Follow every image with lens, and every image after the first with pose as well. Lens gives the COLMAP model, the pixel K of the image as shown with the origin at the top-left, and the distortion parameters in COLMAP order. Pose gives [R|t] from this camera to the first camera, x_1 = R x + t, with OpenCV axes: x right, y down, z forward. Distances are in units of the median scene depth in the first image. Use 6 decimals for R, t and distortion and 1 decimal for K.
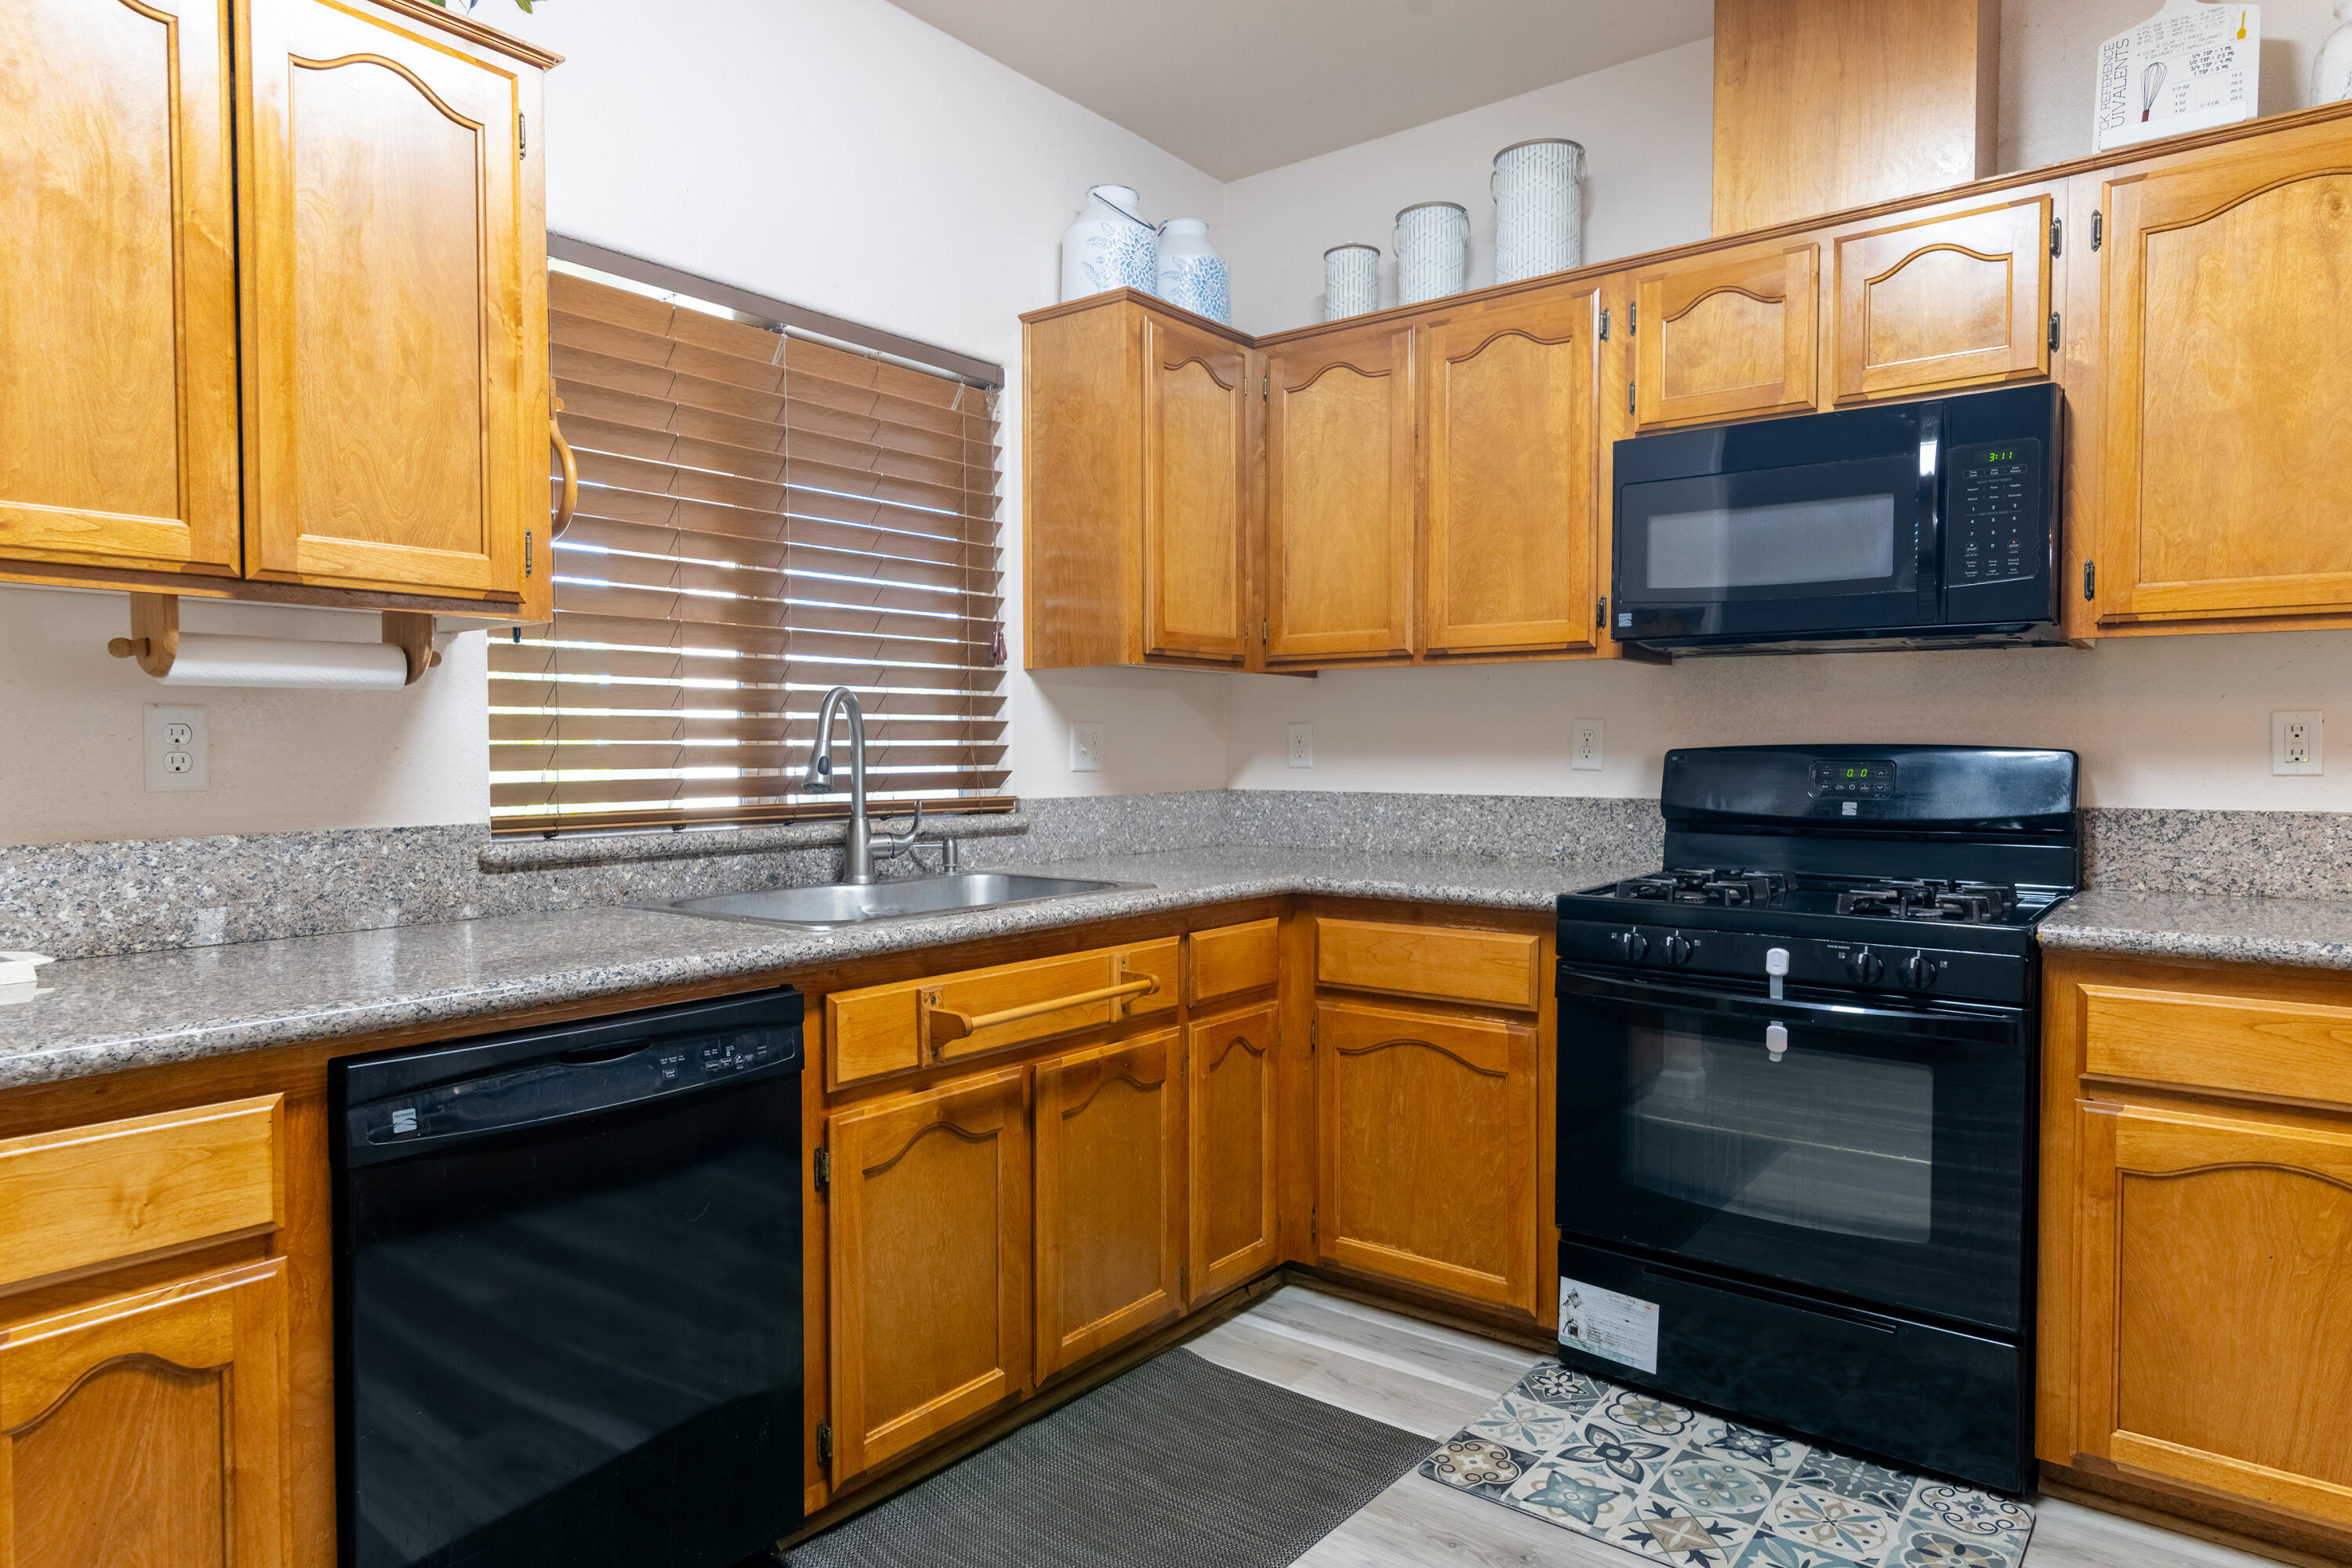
lens RADIAL K [[1401.6, 0, 1176.0], [0, 1401.6, 784.0], [0, 0, 1]] dist [0.003987, 0.001115]
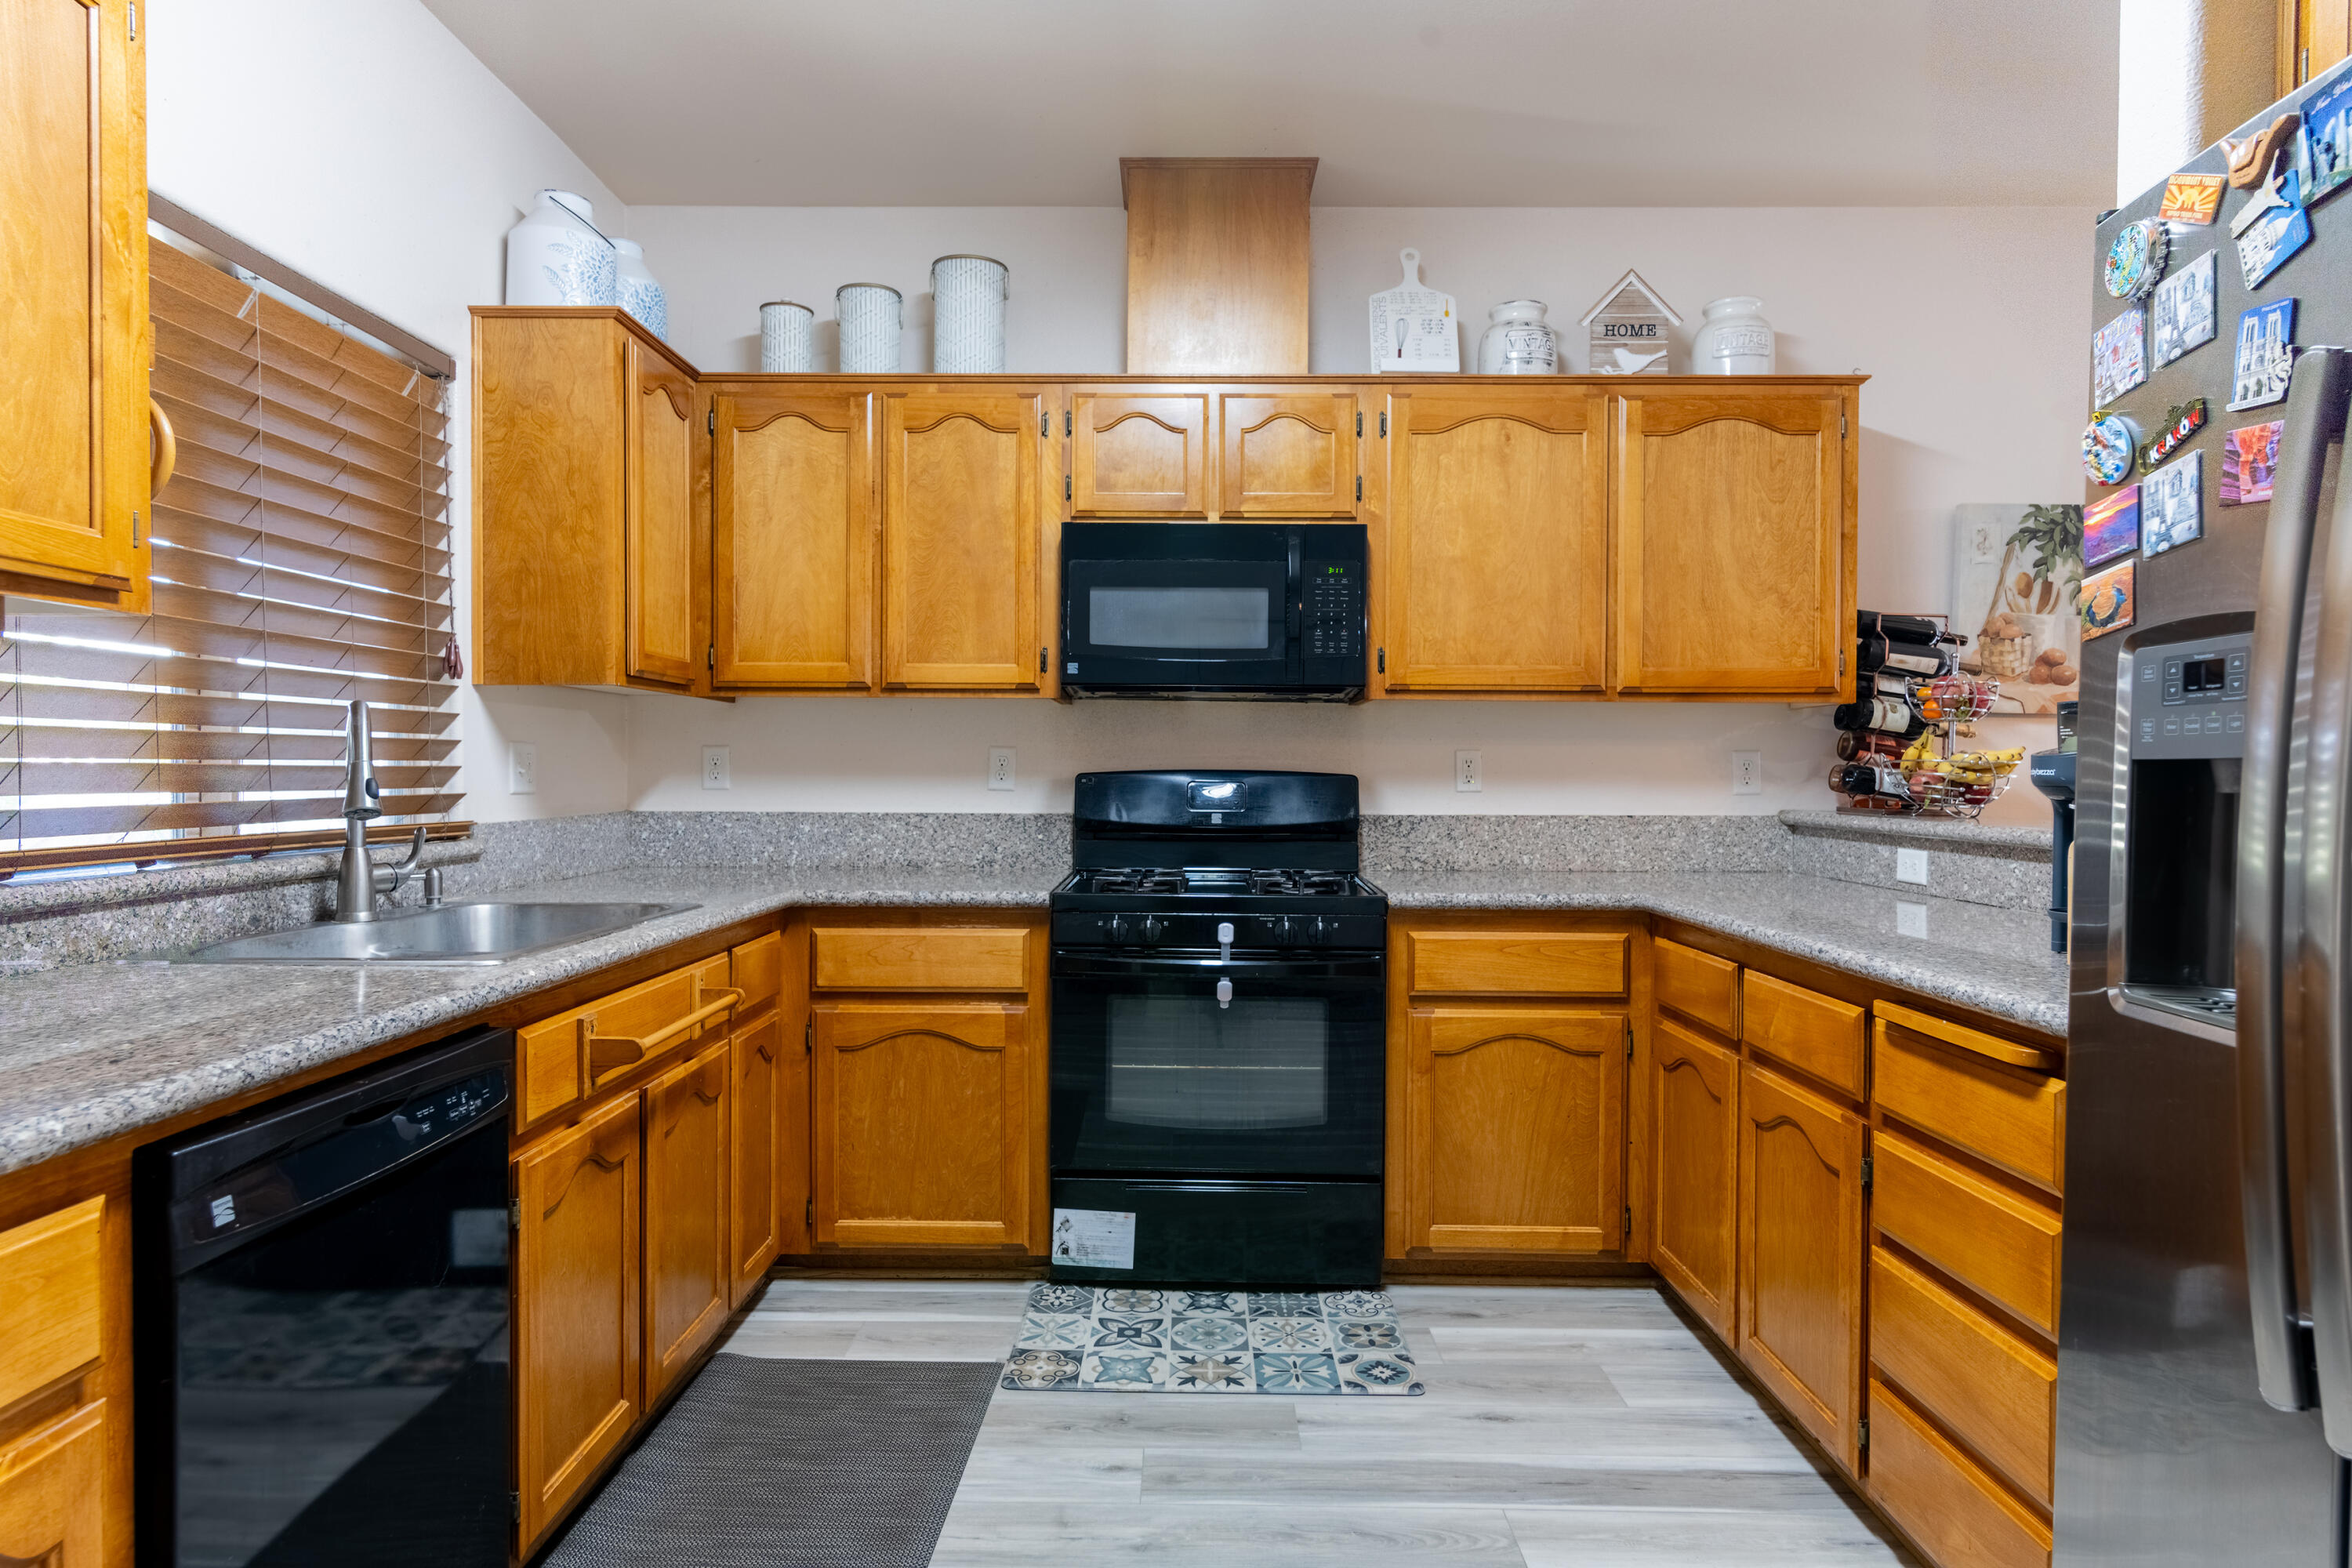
lens RADIAL K [[1360.6, 0, 1167.2], [0, 1360.6, 782.7], [0, 0, 1]] dist [0.005507, -0.001969]
pose [[0.796190, -0.000683, 0.605047, -0.358631], [0.010163, 0.999873, -0.012245, -0.001097], [-0.604962, 0.015898, 0.796096, -0.000047]]
